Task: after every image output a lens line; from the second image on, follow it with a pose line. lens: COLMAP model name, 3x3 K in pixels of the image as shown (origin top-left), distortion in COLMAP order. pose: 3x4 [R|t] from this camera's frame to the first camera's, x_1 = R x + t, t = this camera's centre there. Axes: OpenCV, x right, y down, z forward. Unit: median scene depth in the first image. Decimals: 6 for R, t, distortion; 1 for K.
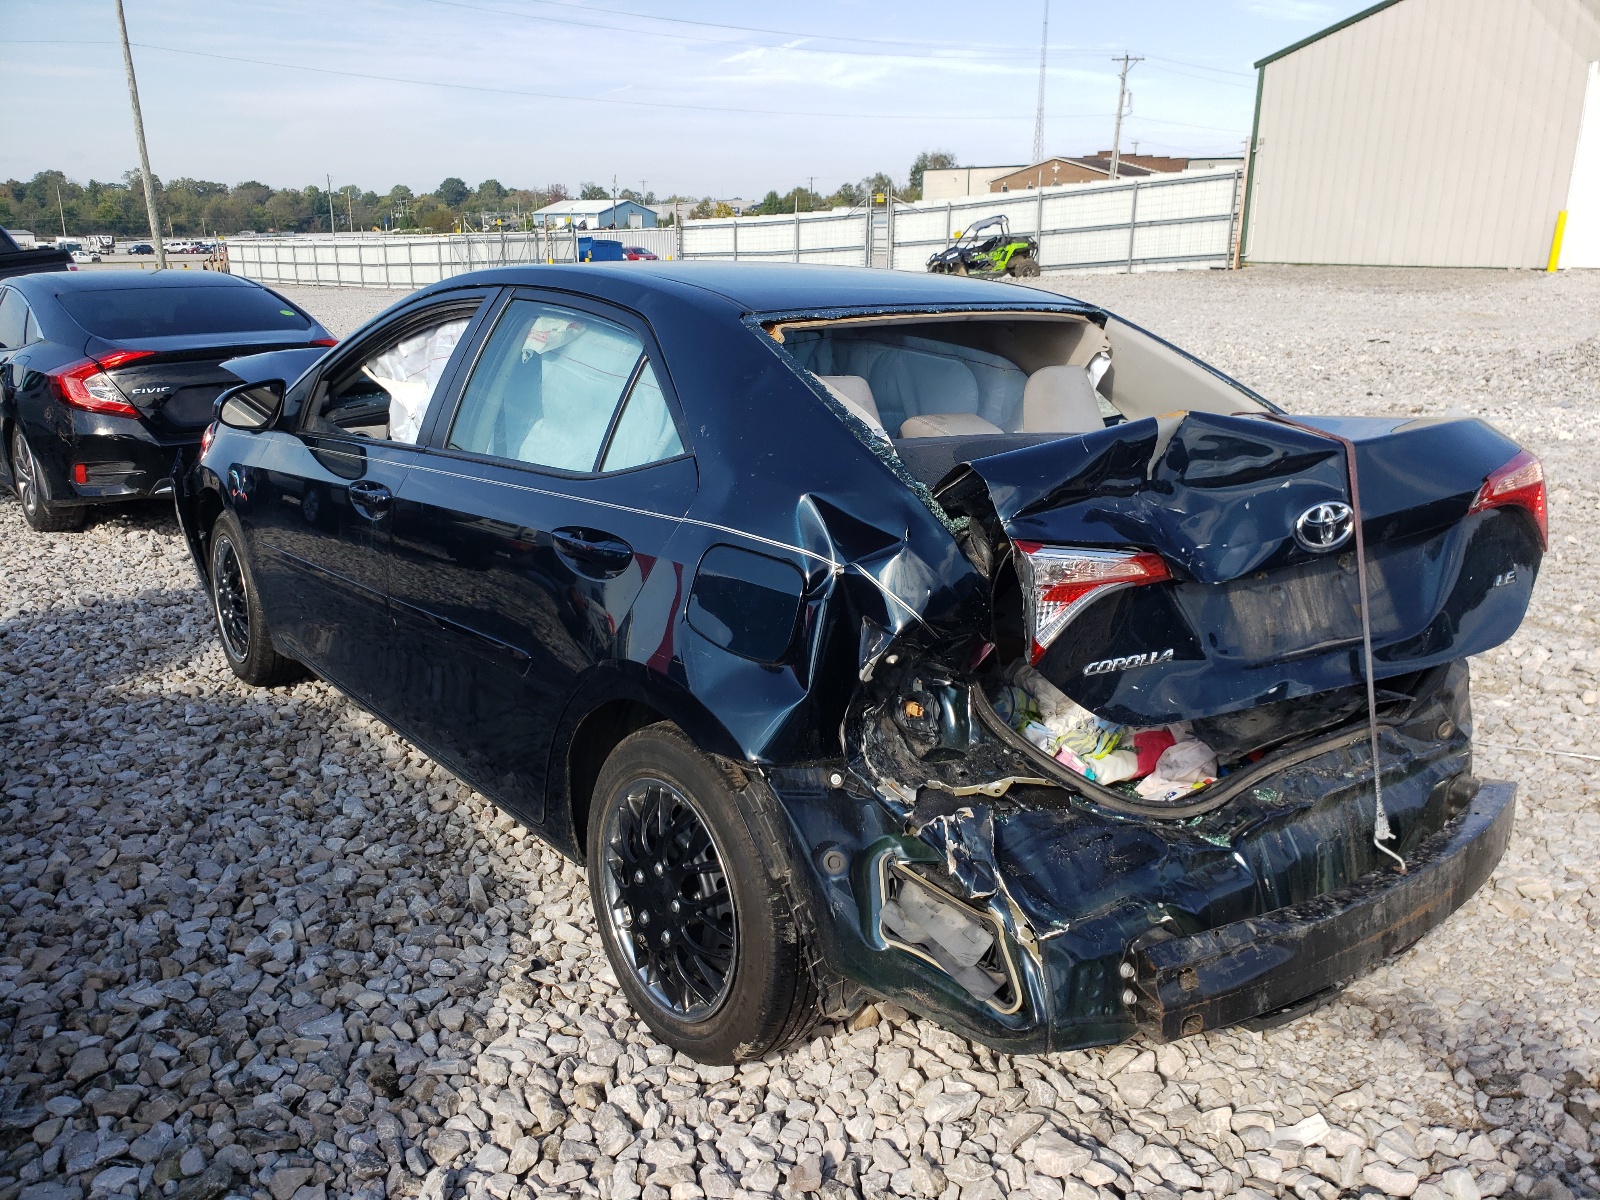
lens RADIAL K [[1267.8, 0, 808.0], [0, 1267.8, 594.7], [0, 0, 1]] dist [0.001791, 0.016936]
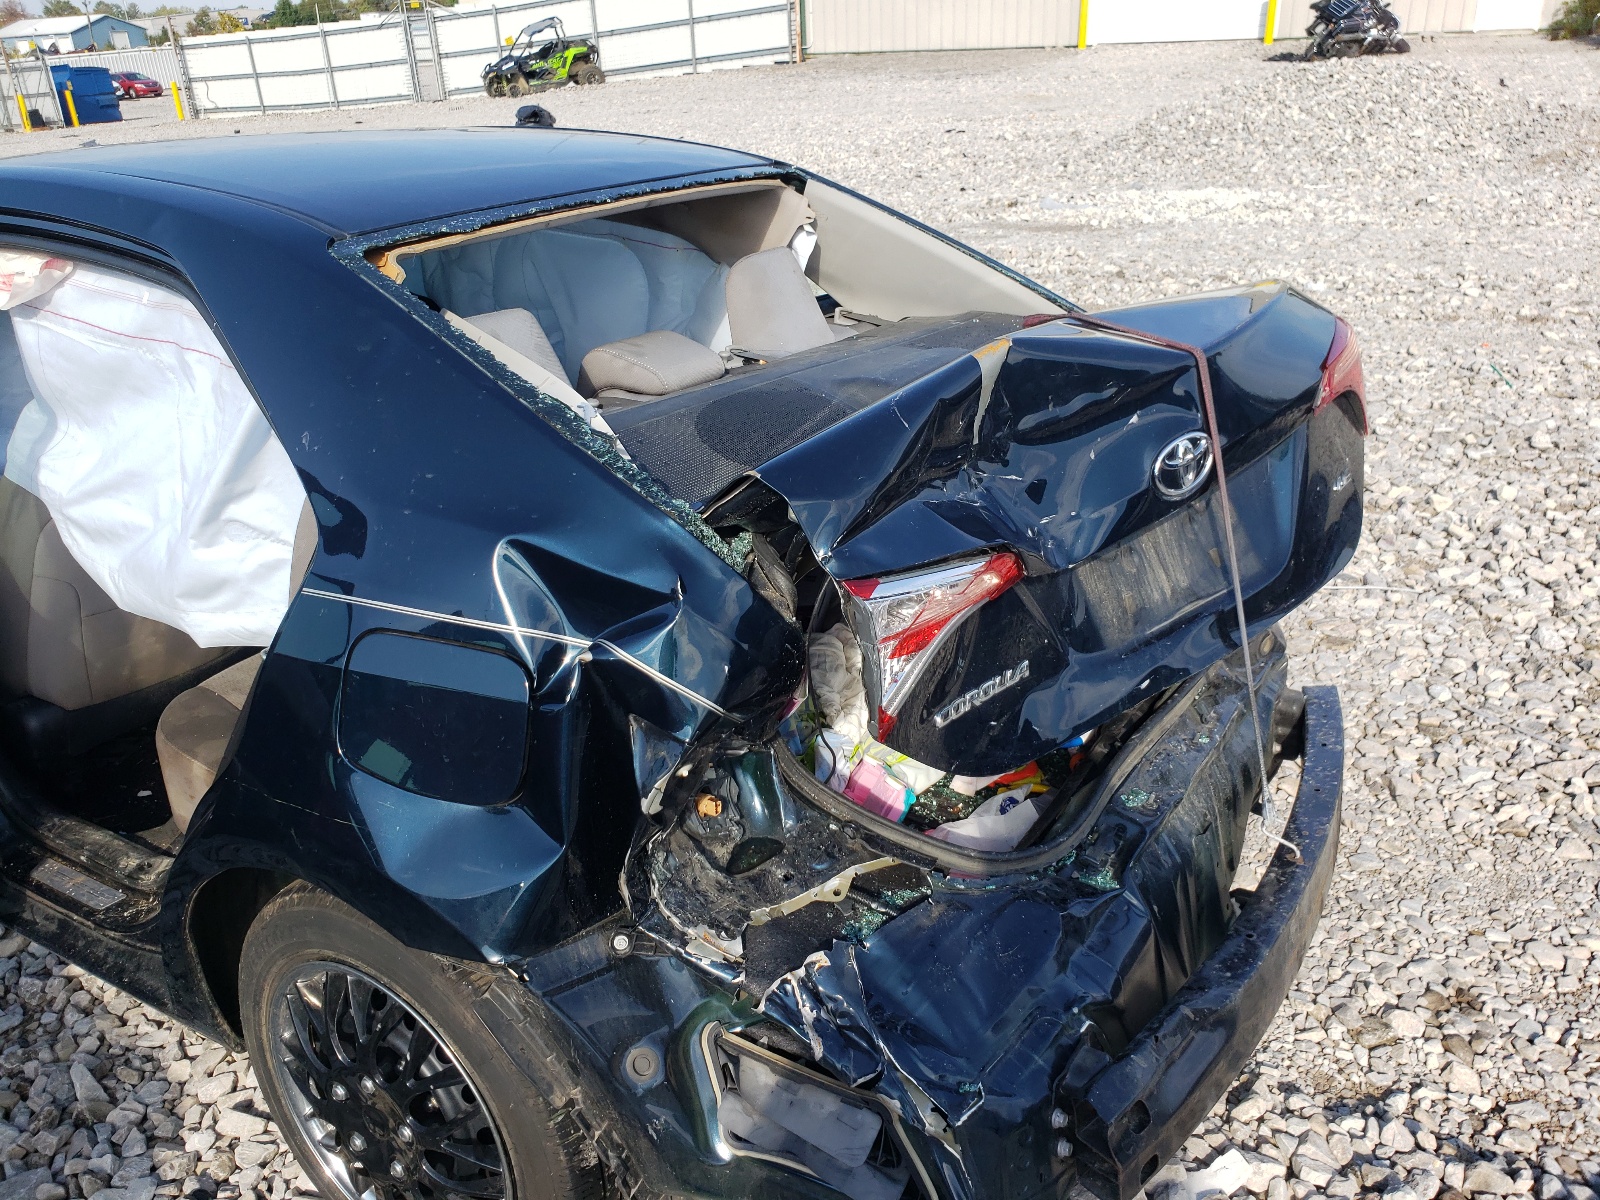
lens RADIAL K [[1267.8, 0, 808.0], [0, 1267.8, 594.7], [0, 0, 1]] dist [0.001791, 0.016936]
pose [[0.945035, -0.175667, 0.275771, -0.028611], [0.135778, 0.978099, 0.157757, -0.098849], [-0.297444, -0.111642, 0.948189, 0.244949]]
